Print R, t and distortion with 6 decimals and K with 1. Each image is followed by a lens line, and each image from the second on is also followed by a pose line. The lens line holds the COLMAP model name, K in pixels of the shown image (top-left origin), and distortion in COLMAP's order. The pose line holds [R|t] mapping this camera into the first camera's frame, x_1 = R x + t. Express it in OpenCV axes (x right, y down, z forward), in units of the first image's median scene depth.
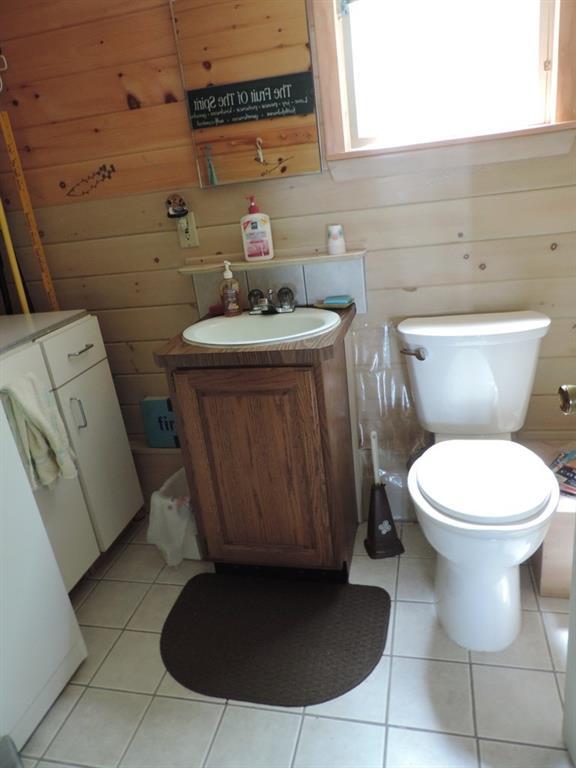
lens RADIAL K [[543.9, 0, 287.9], [0, 543.9, 382.0], [0, 0, 1]] dist [0.002704, -0.000157]
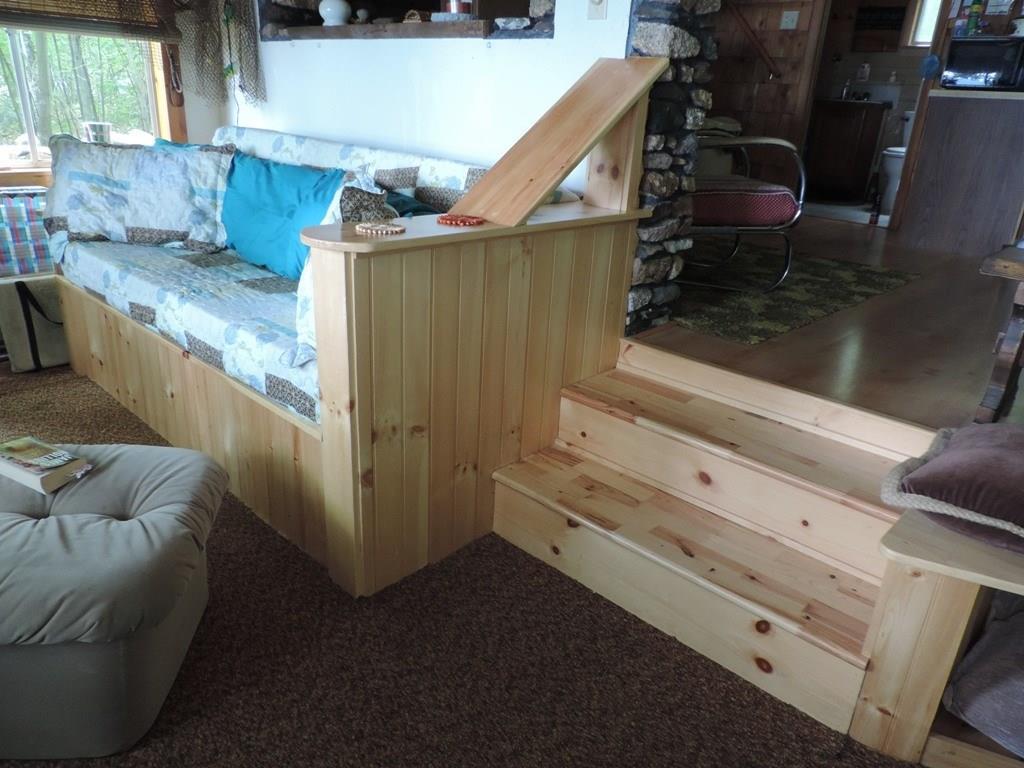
lens RADIAL K [[725.2, 0, 513.1], [0, 725.2, 387.2], [0, 0, 1]] dist [0.002704, -0.000157]
pose [[0.842956, 0.345324, -0.412524, 0.511987], [-0.325961, 0.937862, 0.119014, 1.362088], [0.427989, 0.034143, 0.903139, -3.002998]]
